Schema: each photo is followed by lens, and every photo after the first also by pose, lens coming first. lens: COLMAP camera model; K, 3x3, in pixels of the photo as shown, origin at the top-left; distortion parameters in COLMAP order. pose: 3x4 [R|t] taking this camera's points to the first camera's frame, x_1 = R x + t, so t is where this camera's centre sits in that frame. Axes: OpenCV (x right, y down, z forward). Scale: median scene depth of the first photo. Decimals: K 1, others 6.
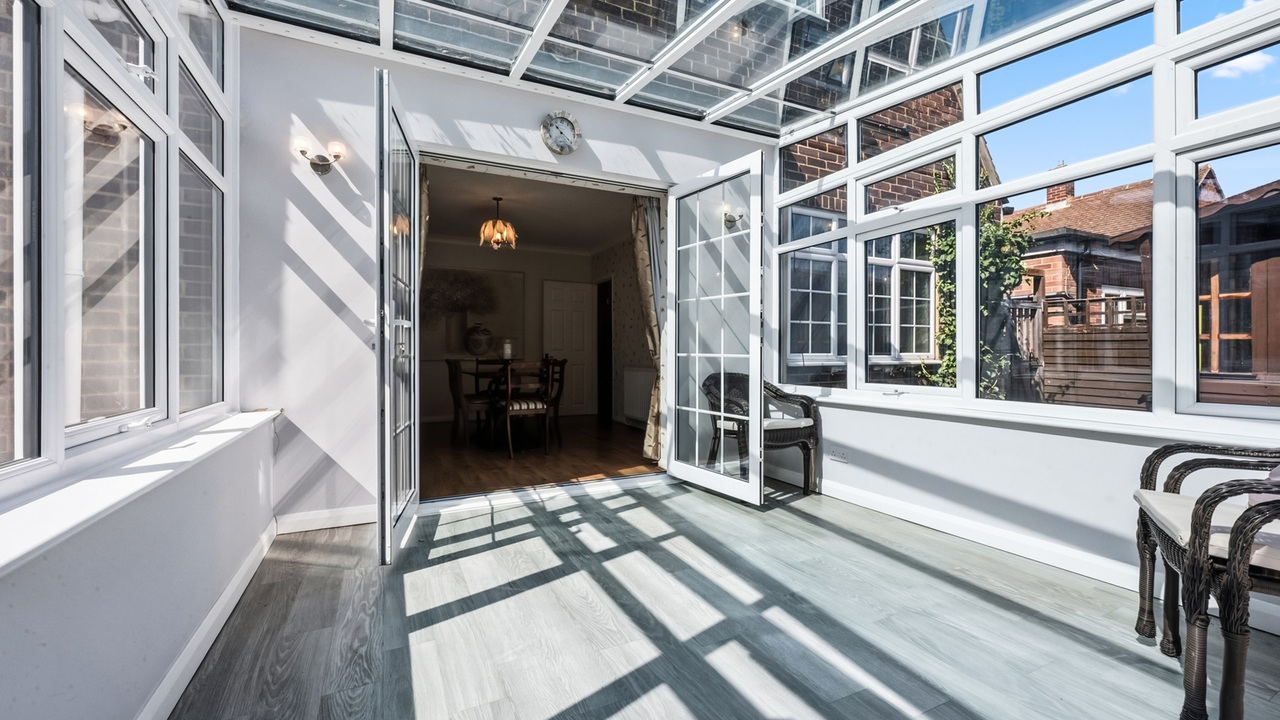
lens RADIAL K [[521.8, 0, 640.5], [0, 521.8, 354.6], [0, 0, 1]] dist [-0.001230, -0.000243]
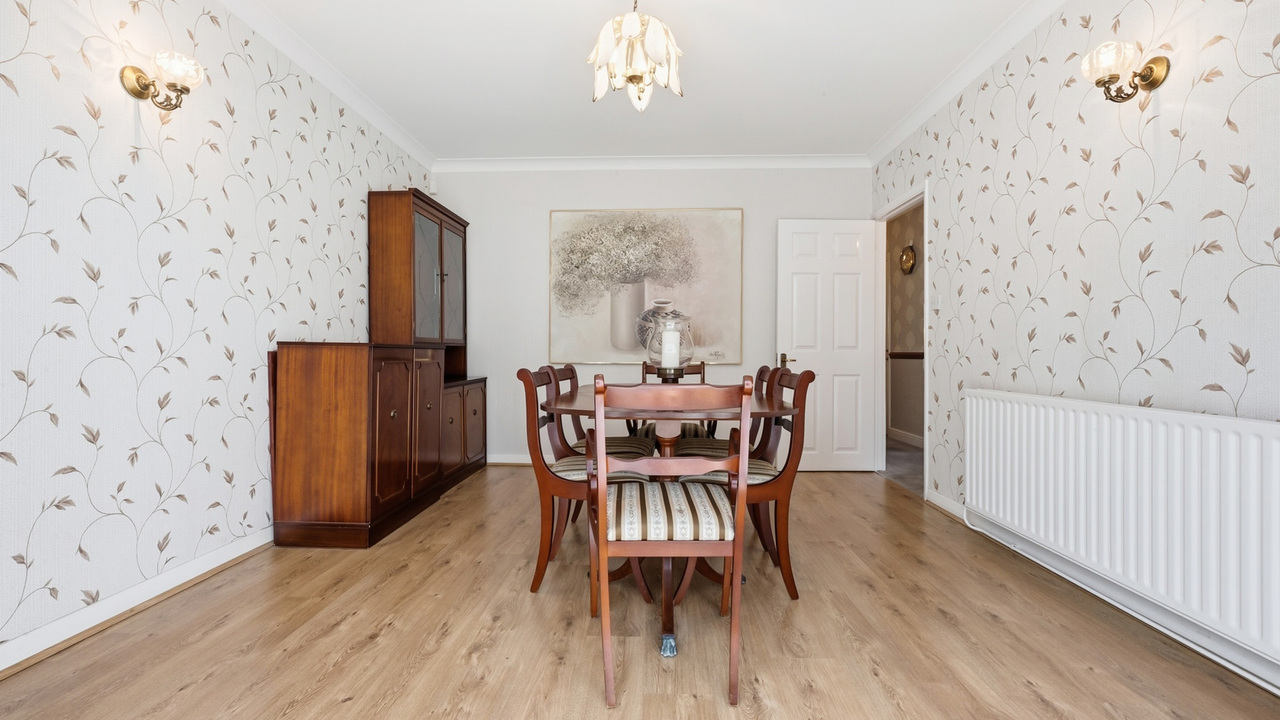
lens RADIAL K [[521.8, 0, 640.5], [0, 521.8, 354.6], [0, 0, 1]] dist [-0.001230, -0.000243]
pose [[0.883201, 0.006260, -0.468953, -0.060402], [-0.008160, 0.999965, -0.002018, 0.000482], [0.468924, 0.005609, 0.883221, 0.483740]]
